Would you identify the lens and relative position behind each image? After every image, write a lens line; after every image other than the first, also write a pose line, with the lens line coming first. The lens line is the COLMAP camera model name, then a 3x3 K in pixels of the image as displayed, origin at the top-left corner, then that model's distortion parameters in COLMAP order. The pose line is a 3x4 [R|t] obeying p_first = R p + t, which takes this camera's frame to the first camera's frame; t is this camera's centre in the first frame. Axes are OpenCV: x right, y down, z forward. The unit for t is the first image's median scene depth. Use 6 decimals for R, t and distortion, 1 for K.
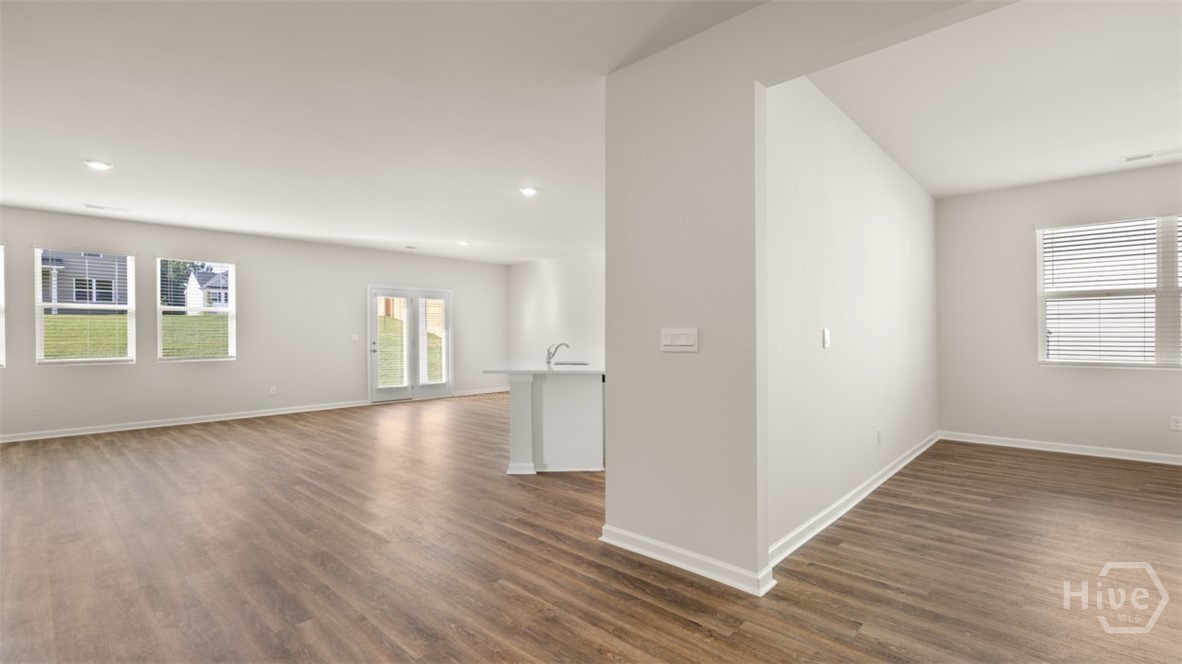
lens RADIAL K [[514.6, 0, 596.0], [0, 514.6, 336.9], [0, 0, 1]] dist [0.002585, -0.000071]
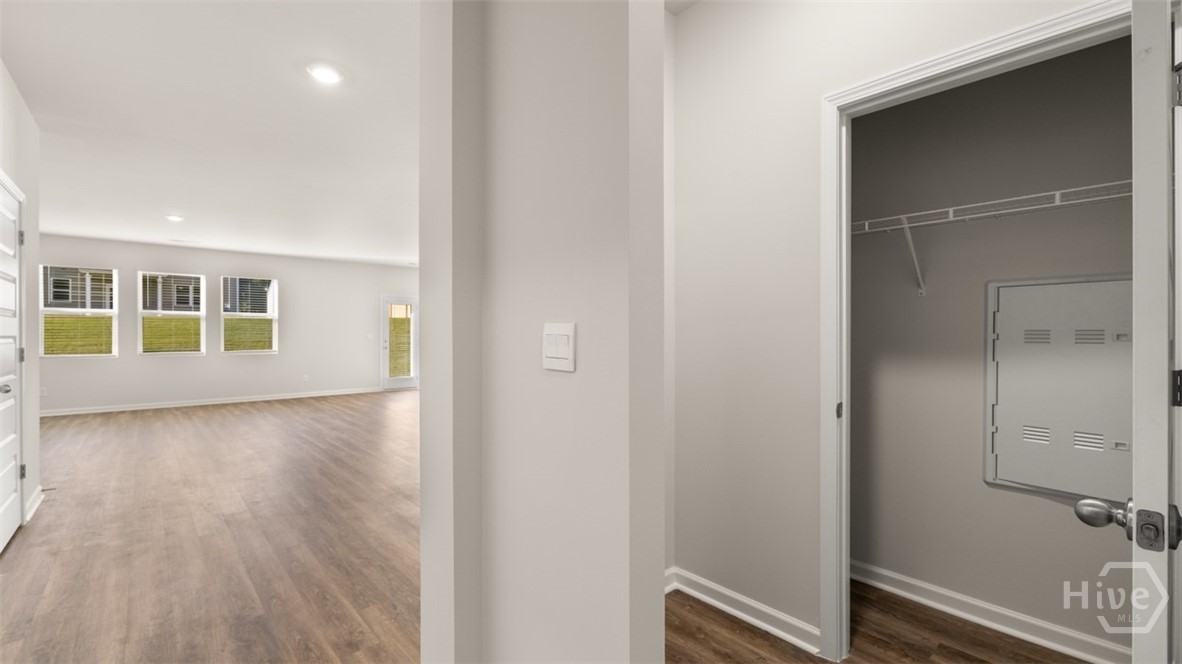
lens RADIAL K [[508.8, 0, 574.3], [0, 508.8, 333.5], [0, 0, 1]] dist [0.020564, -0.000095]
pose [[0.991062, 0.002632, -0.133374, 0.235645], [-0.003611, 0.999968, -0.007101, 0.000407], [0.133351, 0.007519, 0.991040, -0.196043]]
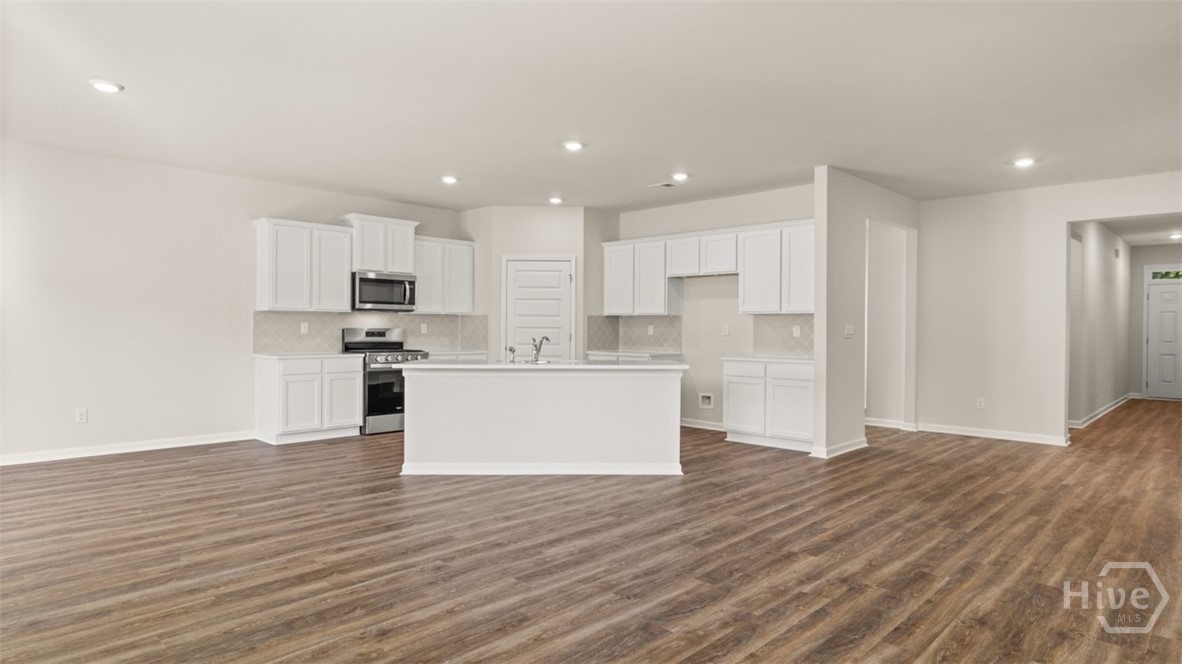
lens RADIAL K [[664.0, 0, 585.5], [0, 664.0, 342.5], [0, 0, 1]] dist [-0.002257, -0.001832]
pose [[0.033839, -0.015504, 0.999307, -0.927625], [-0.003009, 0.999874, 0.015614, 0.004006], [-0.999423, -0.003535, 0.033788, 0.758256]]
